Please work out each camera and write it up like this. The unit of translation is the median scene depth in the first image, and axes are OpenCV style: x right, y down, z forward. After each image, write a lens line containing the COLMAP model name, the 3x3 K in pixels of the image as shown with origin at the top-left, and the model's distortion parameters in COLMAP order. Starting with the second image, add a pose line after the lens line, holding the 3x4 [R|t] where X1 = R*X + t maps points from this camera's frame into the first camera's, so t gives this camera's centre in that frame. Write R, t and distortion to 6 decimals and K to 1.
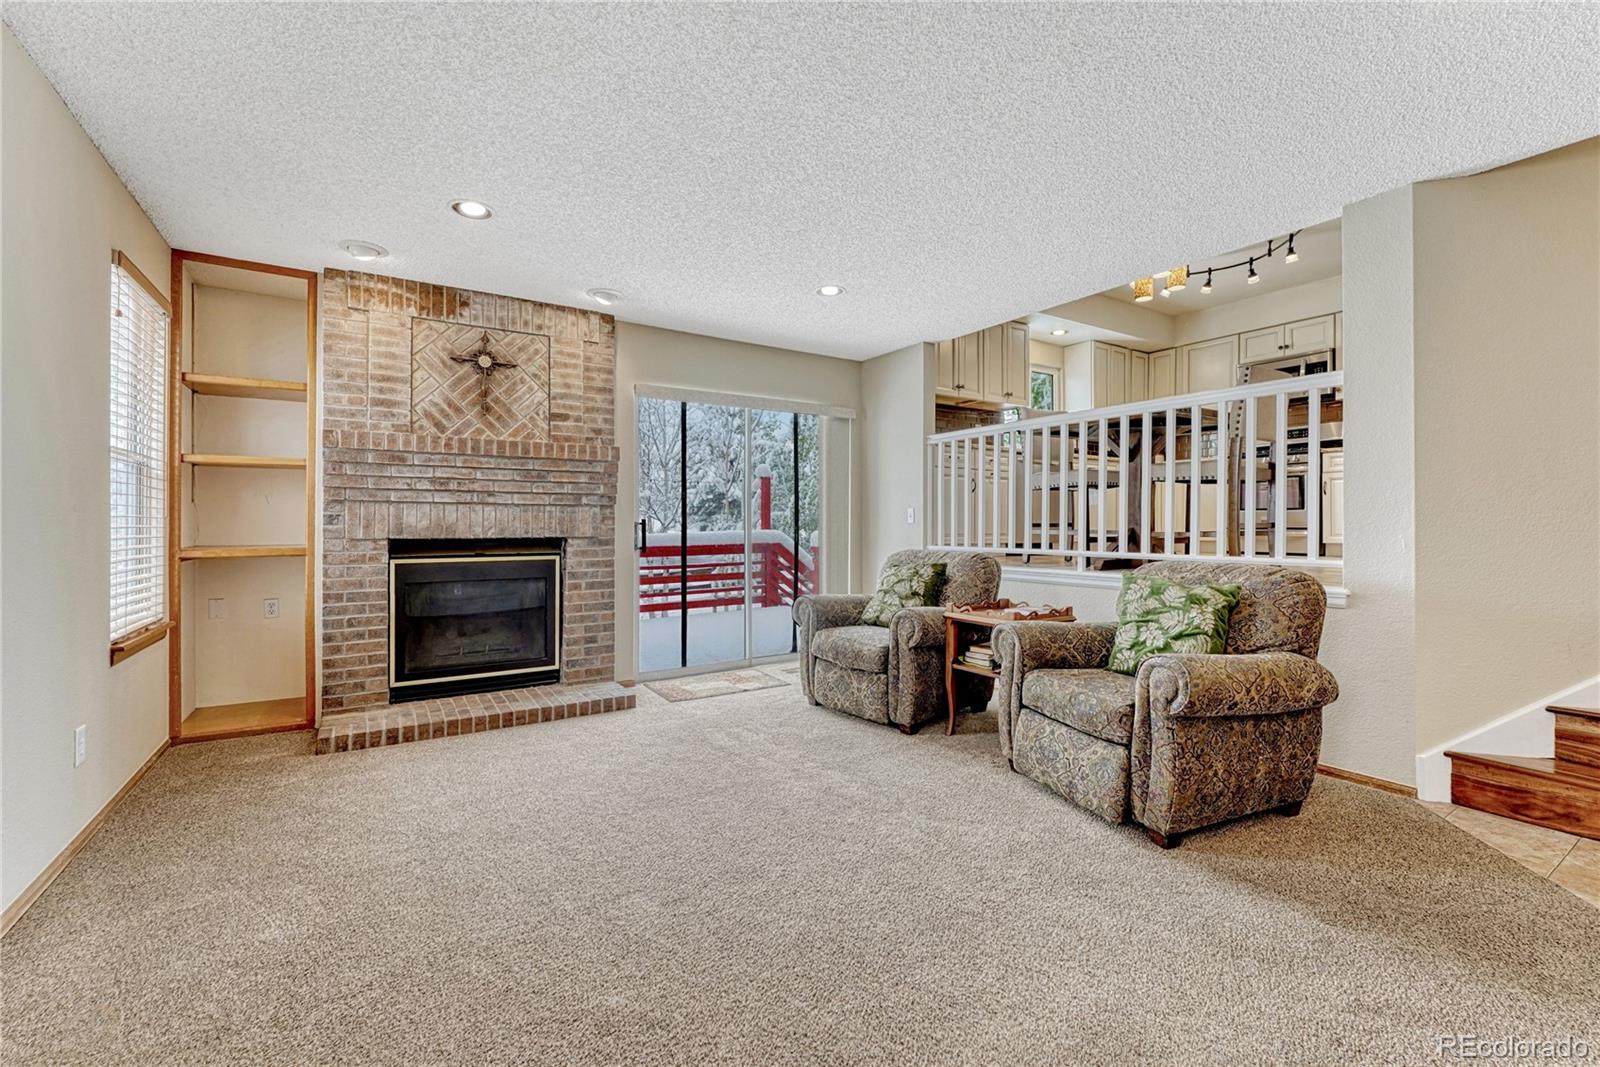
lens RADIAL K [[670.5, 0, 793.1], [0, 670.5, 528.3], [0, 0, 1]] dist [-0.008262, 0.001106]
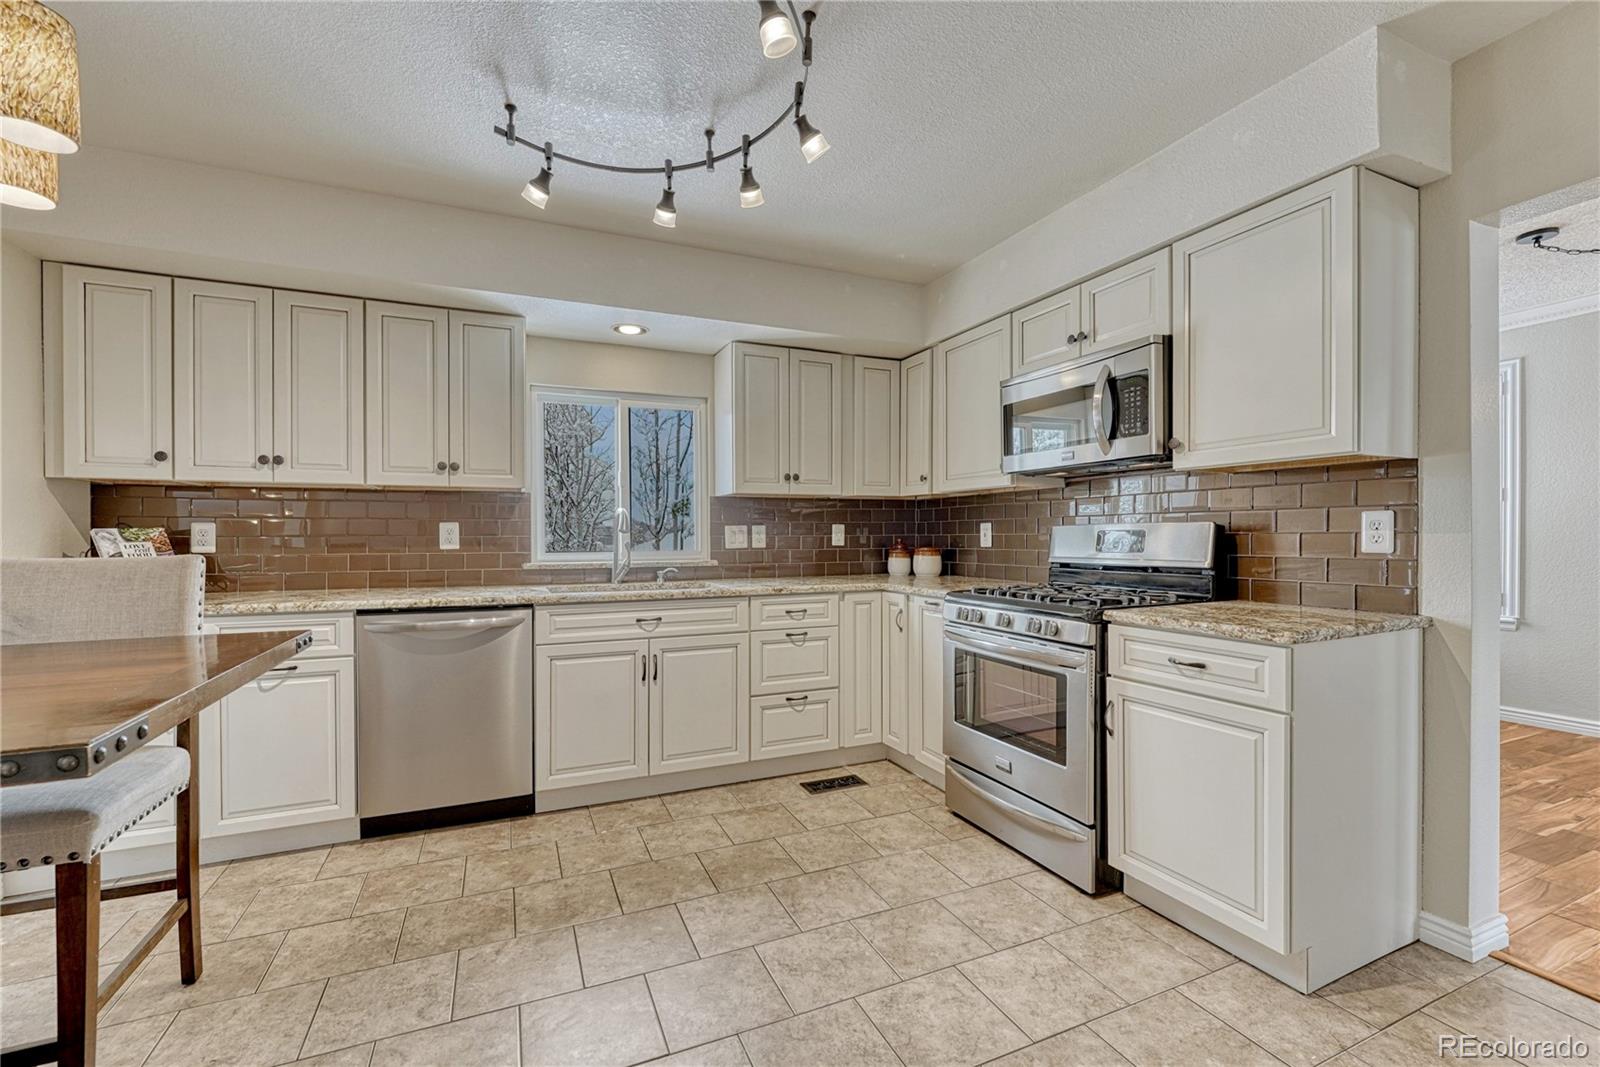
lens RADIAL K [[670.5, 0, 807.0], [0, 670.5, 535.2], [0, 0, 1]] dist [-0.008262, 0.001106]
pose [[0.990136, -0.003675, -0.140064, 1.431727], [0.002824, 0.999976, -0.006277, -0.334224], [0.140084, 0.005819, 0.990123, 1.284262]]
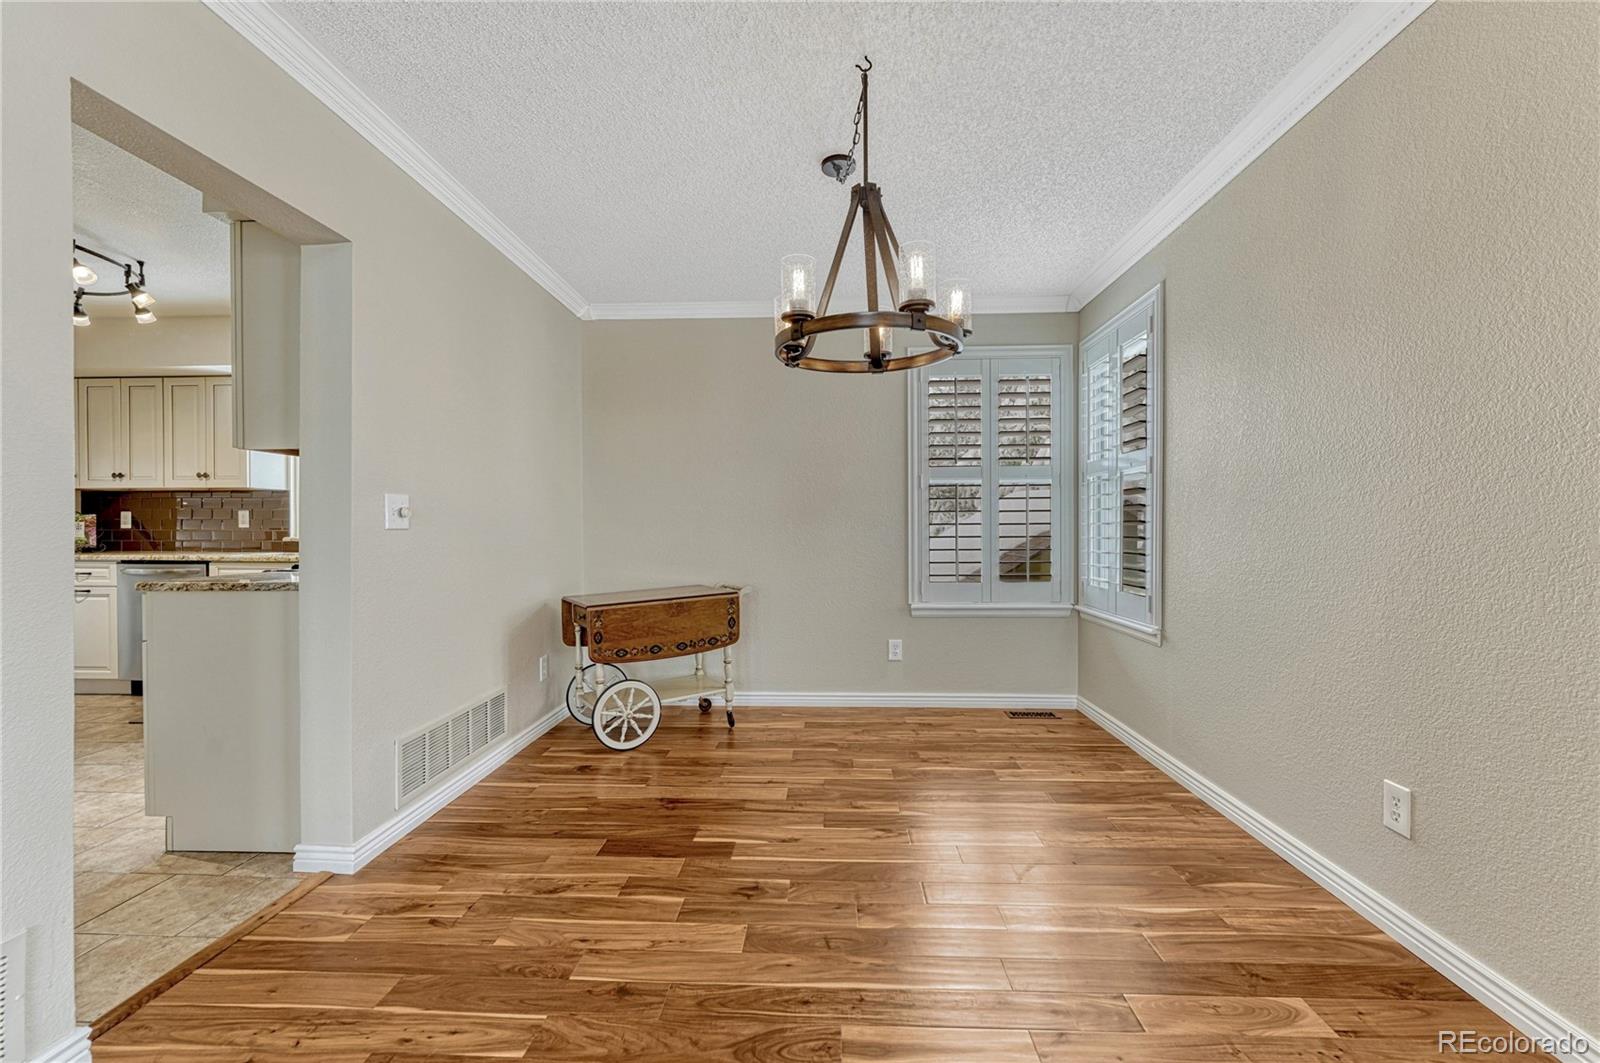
lens RADIAL K [[662.9, 0, 799.3], [0, 662.9, 533.0], [0, 0, 1]] dist [-0.009160, 0.002175]
pose [[0.821455, 0.004213, -0.570258, 2.910417], [0.000155, 0.999971, 0.007612, -0.317310], [0.570274, -0.006341, 0.821430, 1.733715]]
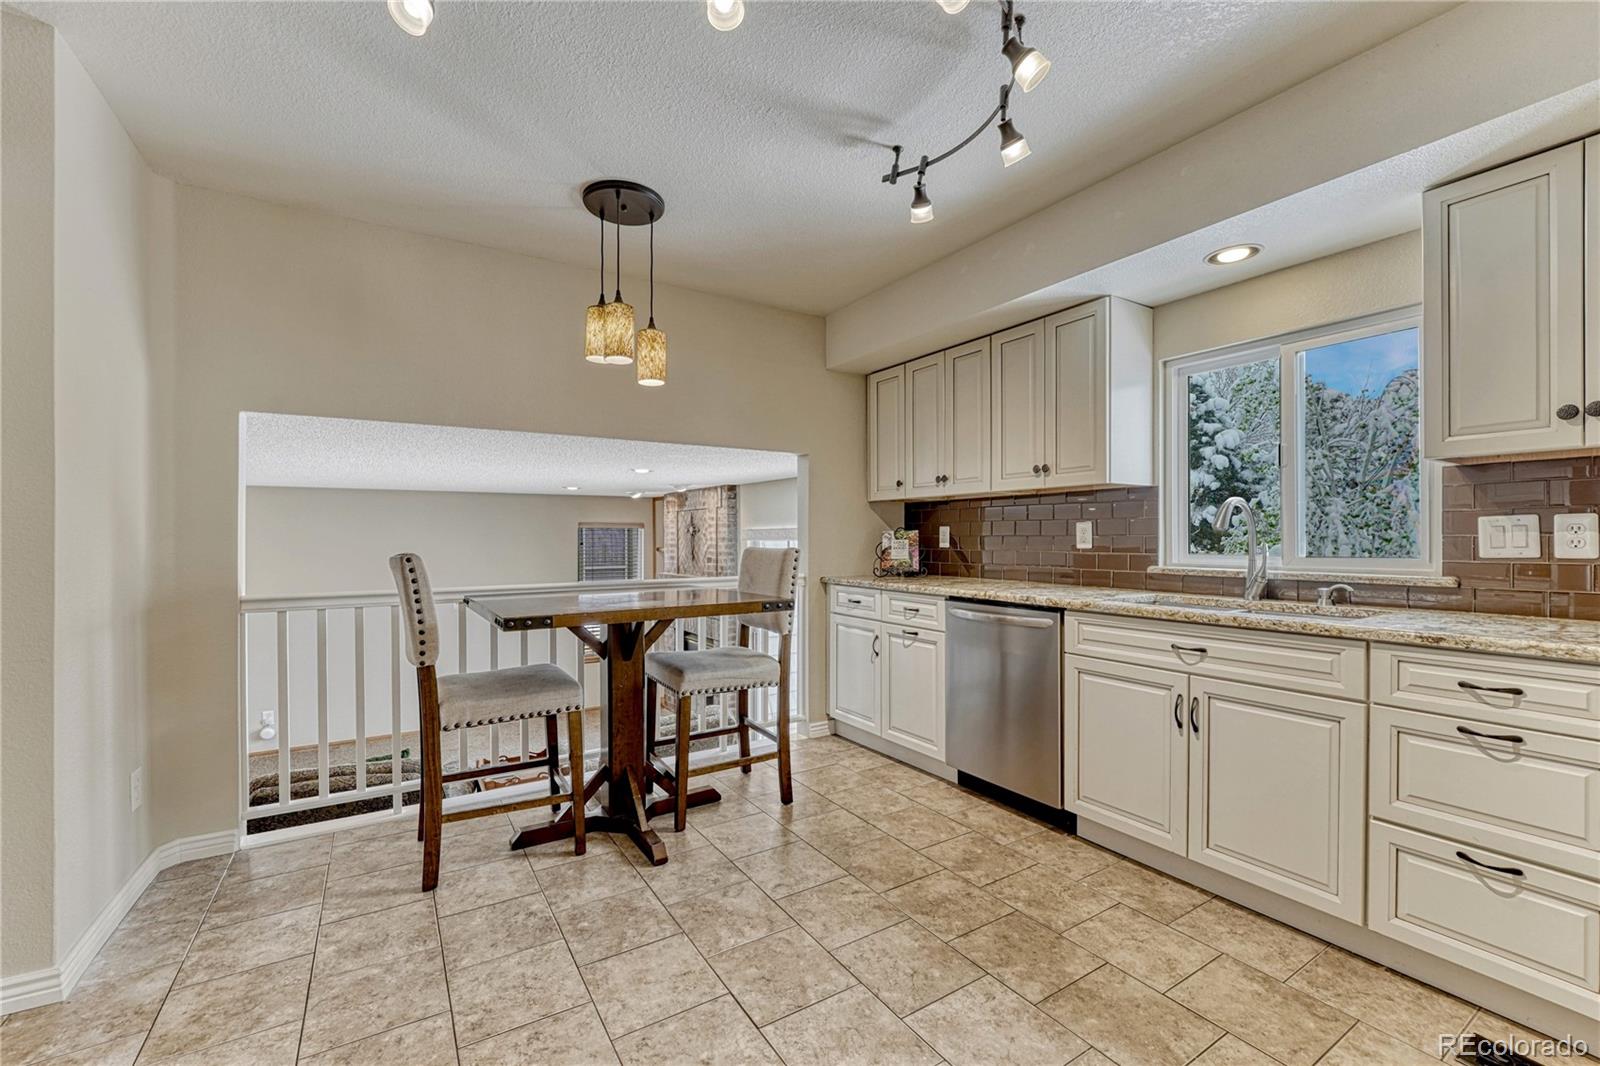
lens RADIAL K [[670.5, 0, 801.3], [0, 670.5, 535.8], [0, 0, 1]] dist [-0.008262, 0.001106]
pose [[0.008460, -0.002334, -0.999961, 1.819002], [-0.002932, 0.999993, -0.002359, -0.337292], [0.999960, 0.002952, 0.008453, 1.840505]]
